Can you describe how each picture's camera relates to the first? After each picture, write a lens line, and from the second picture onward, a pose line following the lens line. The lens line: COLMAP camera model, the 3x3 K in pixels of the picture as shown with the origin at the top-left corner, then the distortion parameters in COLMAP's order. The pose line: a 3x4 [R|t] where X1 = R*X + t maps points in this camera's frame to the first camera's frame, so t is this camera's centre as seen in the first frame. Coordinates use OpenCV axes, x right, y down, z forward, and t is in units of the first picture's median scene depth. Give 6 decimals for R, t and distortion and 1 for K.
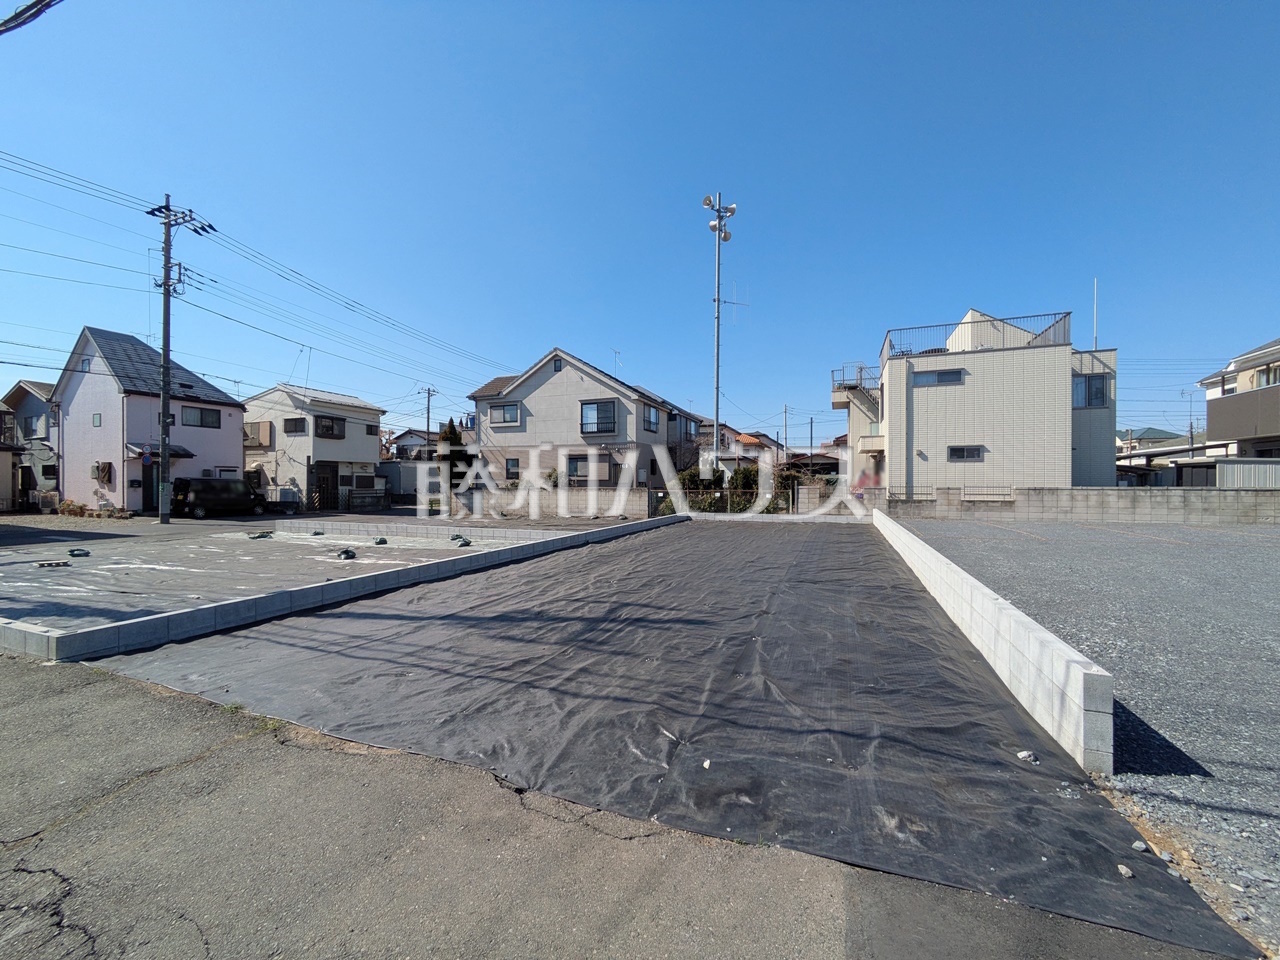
lens RADIAL K [[503.5, 0, 639.2], [0, 503.5, 485.2], [0, 0, 1]] dist [-0.002483, 0.002072]
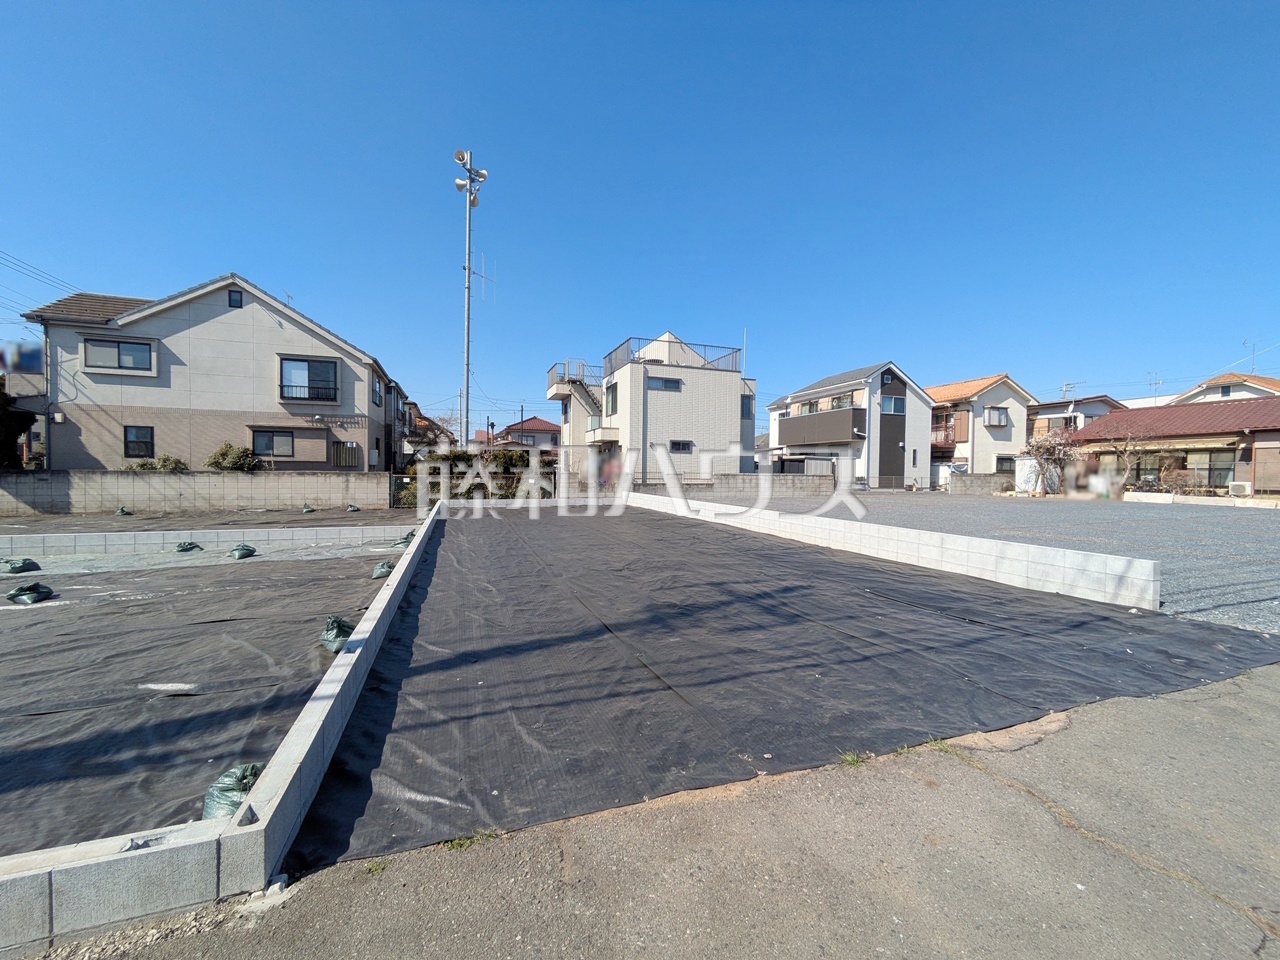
lens RADIAL K [[503.5, 0, 639.6], [0, 503.5, 482.1], [0, 0, 1]] dist [-0.002483, 0.002072]
pose [[0.754908, -0.005526, 0.655807, -0.226881], [-0.006988, 0.999840, 0.016470, 0.005273], [-0.655794, -0.017016, 0.754748, 0.099728]]
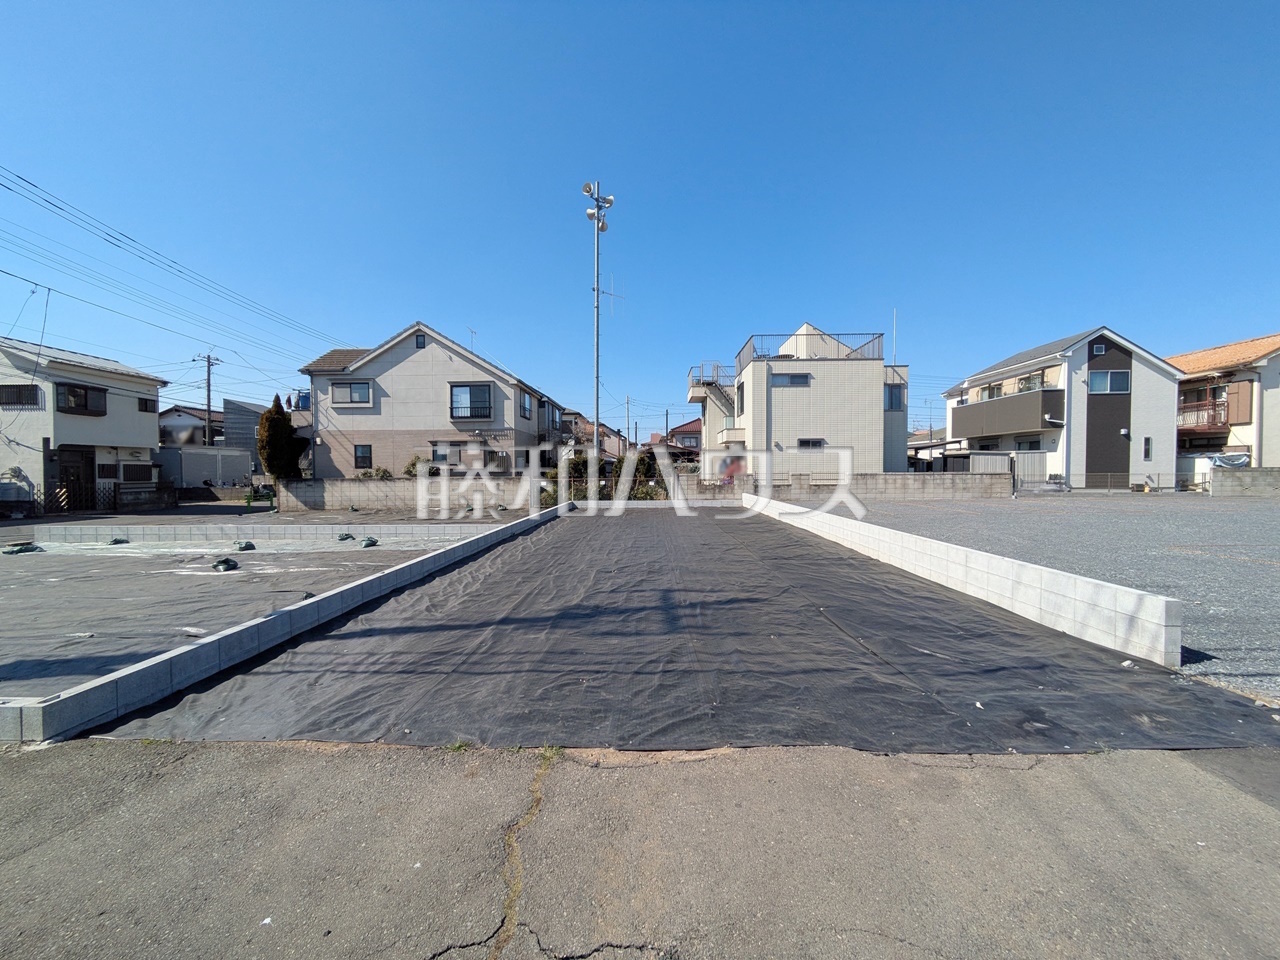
lens RADIAL K [[503.5, 0, 639.9], [0, 503.5, 483.4], [0, 0, 1]] dist [-0.002483, 0.002072]
pose [[0.939123, -0.014323, 0.343284, -0.121499], [0.007660, 0.999755, 0.020757, -0.000455], [-0.343497, -0.016864, 0.939002, 0.019776]]
